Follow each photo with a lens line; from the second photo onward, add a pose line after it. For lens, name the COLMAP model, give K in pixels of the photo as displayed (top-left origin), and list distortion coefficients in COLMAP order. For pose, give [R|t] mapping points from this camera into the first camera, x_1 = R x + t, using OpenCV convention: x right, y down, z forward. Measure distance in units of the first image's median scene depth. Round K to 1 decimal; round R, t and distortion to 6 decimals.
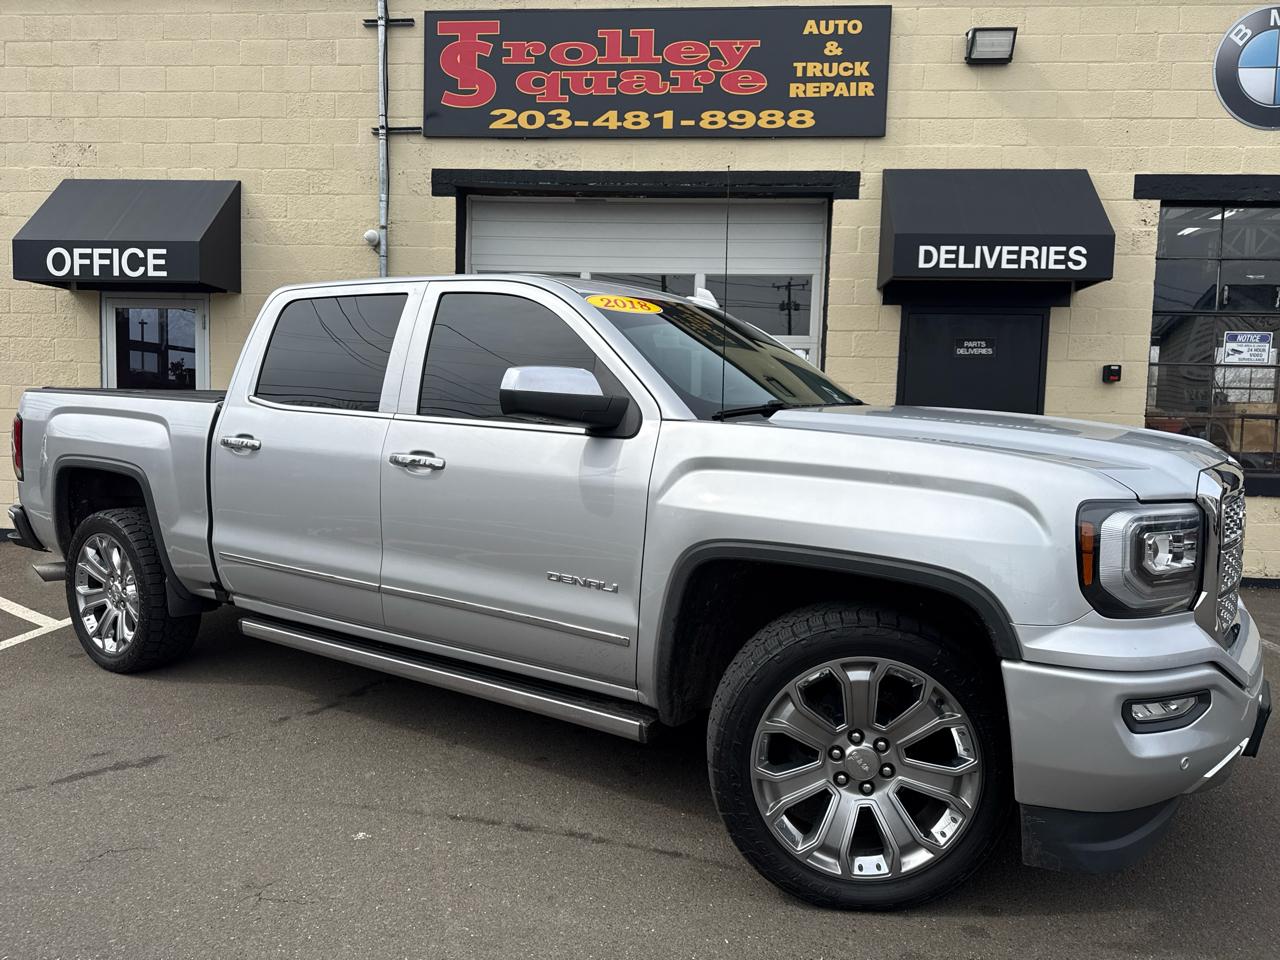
lens RADIAL K [[931.2, 0, 639.5], [0, 931.2, 490.1], [0, 0, 1]] dist [0.016370, -0.011905]
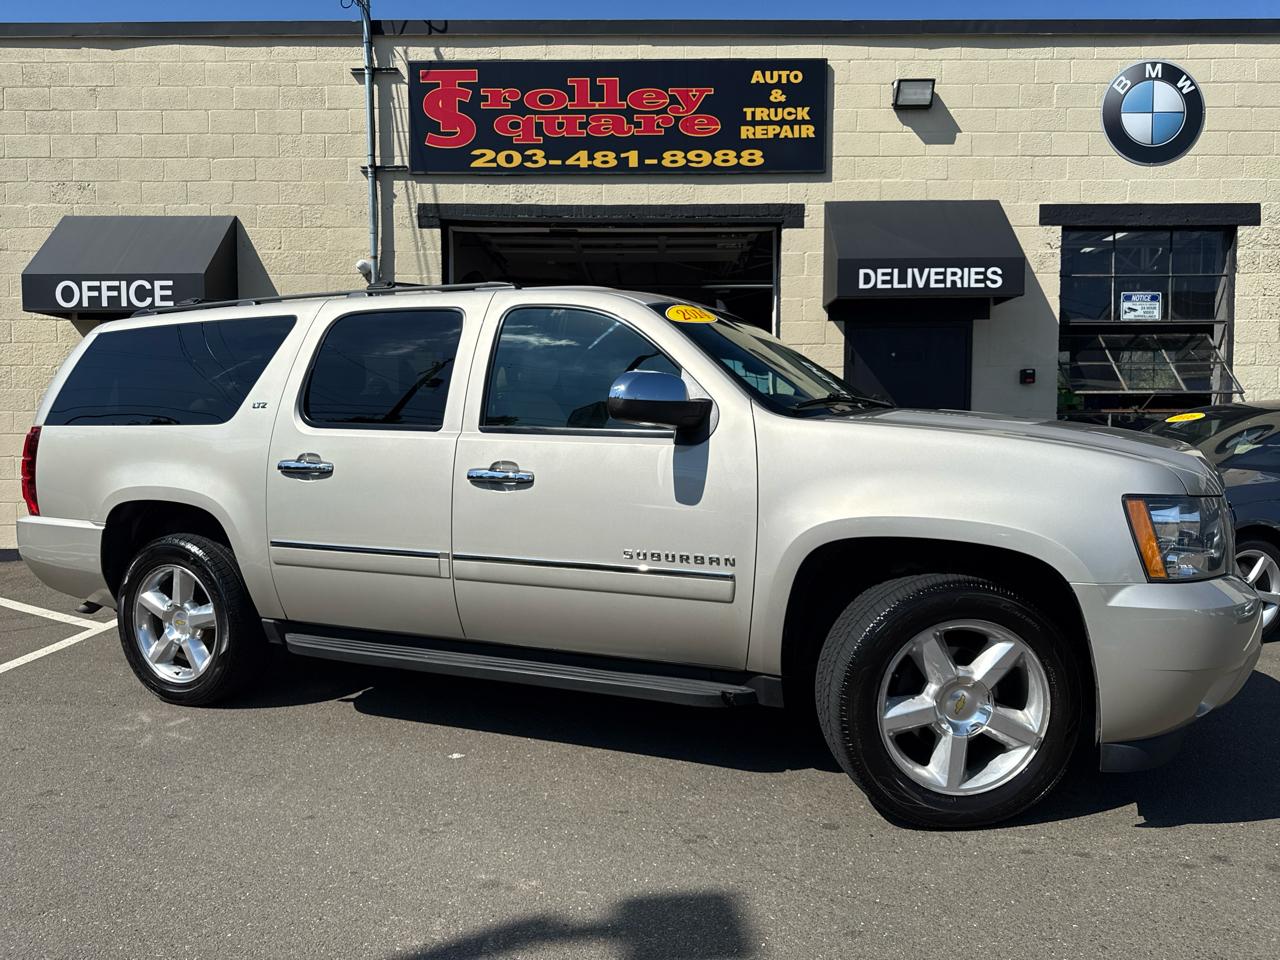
lens RADIAL K [[931.2, 0, 644.6], [0, 931.2, 491.0], [0, 0, 1]] dist [0.016370, -0.011905]
pose [[0.996780, -0.031195, 0.073863, -0.051229], [0.032408, 0.999358, -0.015288, 0.017502], [-0.073339, 0.017632, 0.997151, -0.106239]]
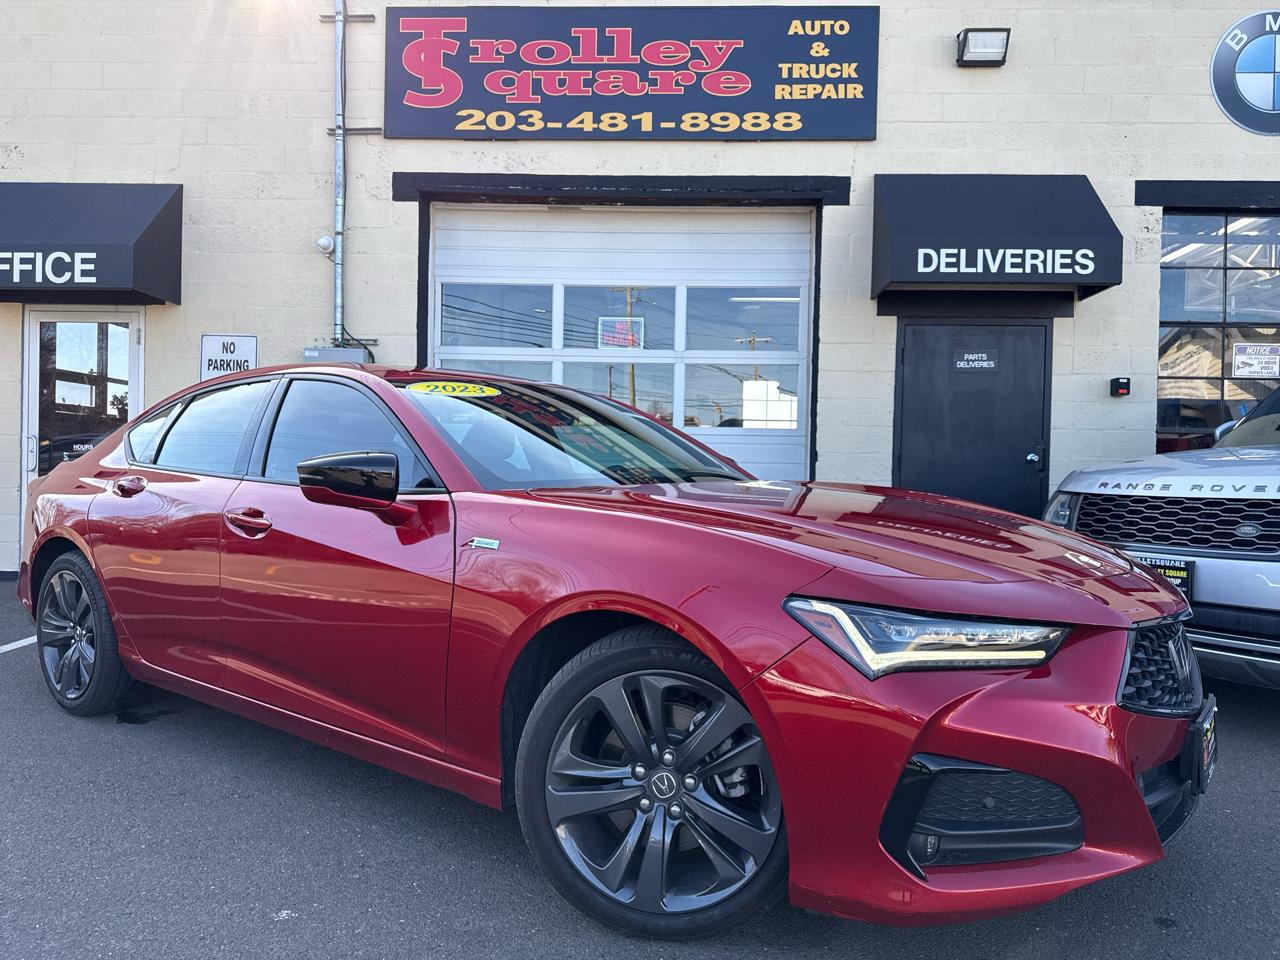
lens RADIAL K [[931.2, 0, 643.6], [0, 931.2, 486.1], [0, 0, 1]] dist [0.016370, -0.011905]
pose [[0.999060, -0.006509, 0.042866, -0.015611], [0.009253, 0.997899, -0.064131, 0.030697], [-0.042359, 0.064468, 0.997020, 0.086173]]
